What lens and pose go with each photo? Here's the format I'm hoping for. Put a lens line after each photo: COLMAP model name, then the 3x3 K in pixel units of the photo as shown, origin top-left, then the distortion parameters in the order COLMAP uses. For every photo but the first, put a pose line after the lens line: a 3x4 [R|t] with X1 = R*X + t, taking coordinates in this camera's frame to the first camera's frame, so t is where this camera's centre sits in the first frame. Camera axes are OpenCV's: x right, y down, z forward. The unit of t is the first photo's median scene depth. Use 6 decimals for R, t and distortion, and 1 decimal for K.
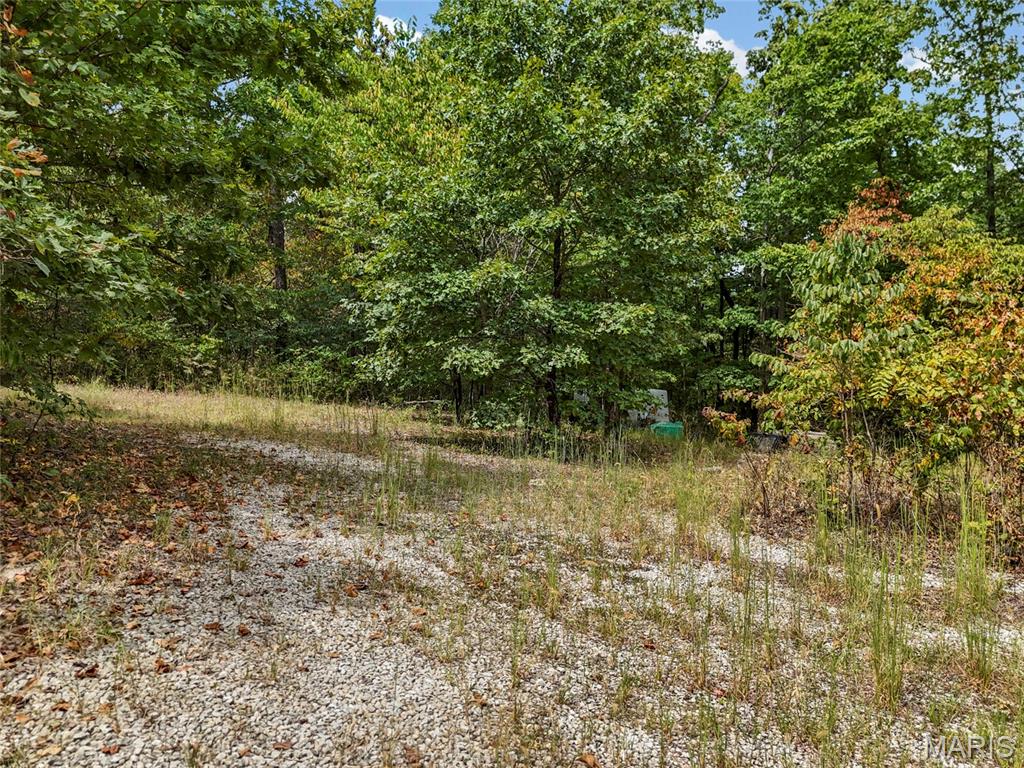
lens RADIAL K [[760.2, 0, 511.7], [0, 760.2, 385.3], [0, 0, 1]] dist [0.071254, -0.062257]
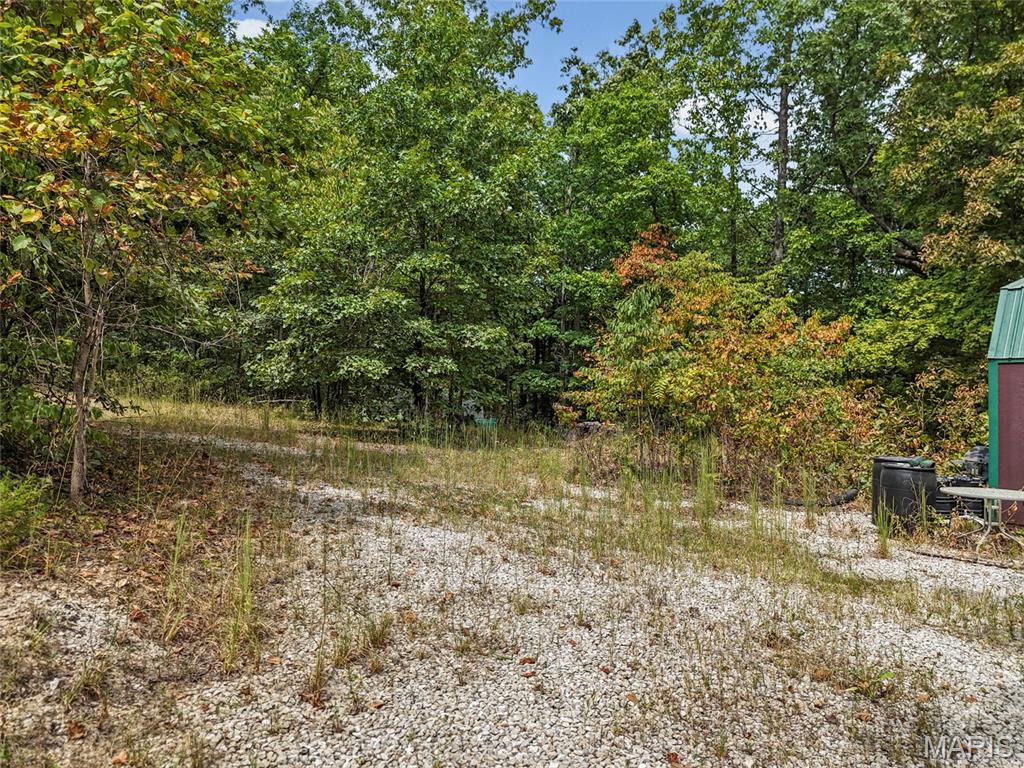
lens RADIAL K [[760.2, 0, 508.9], [0, 760.2, 383.4], [0, 0, 1]] dist [0.071254, -0.062257]
pose [[0.966132, 0.005601, 0.257988, -0.138819], [-0.005005, 0.999983, -0.002968, -0.003142], [-0.258000, 0.001576, 0.966144, -0.269666]]
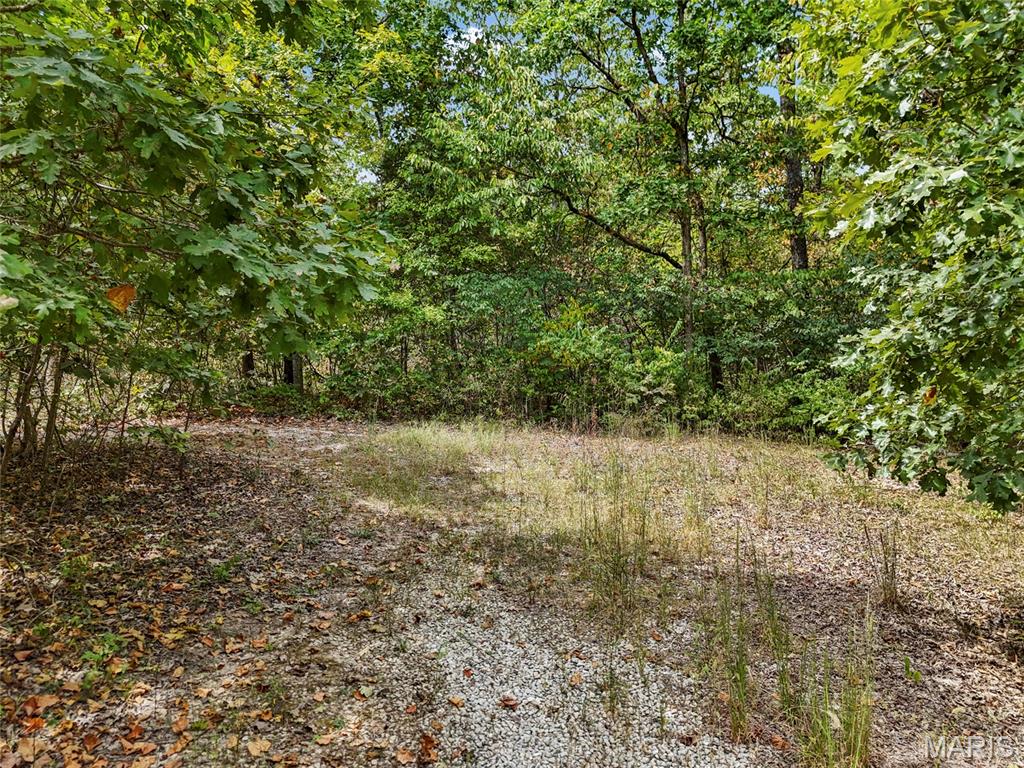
lens RADIAL K [[760.2, 0, 507.2], [0, 760.2, 387.1], [0, 0, 1]] dist [0.071254, -0.062257]
pose [[0.741266, -0.010962, -0.671121, -0.067102], [0.015724, 0.999876, 0.001036, -0.052670], [0.671027, -0.011320, 0.741347, 0.652614]]
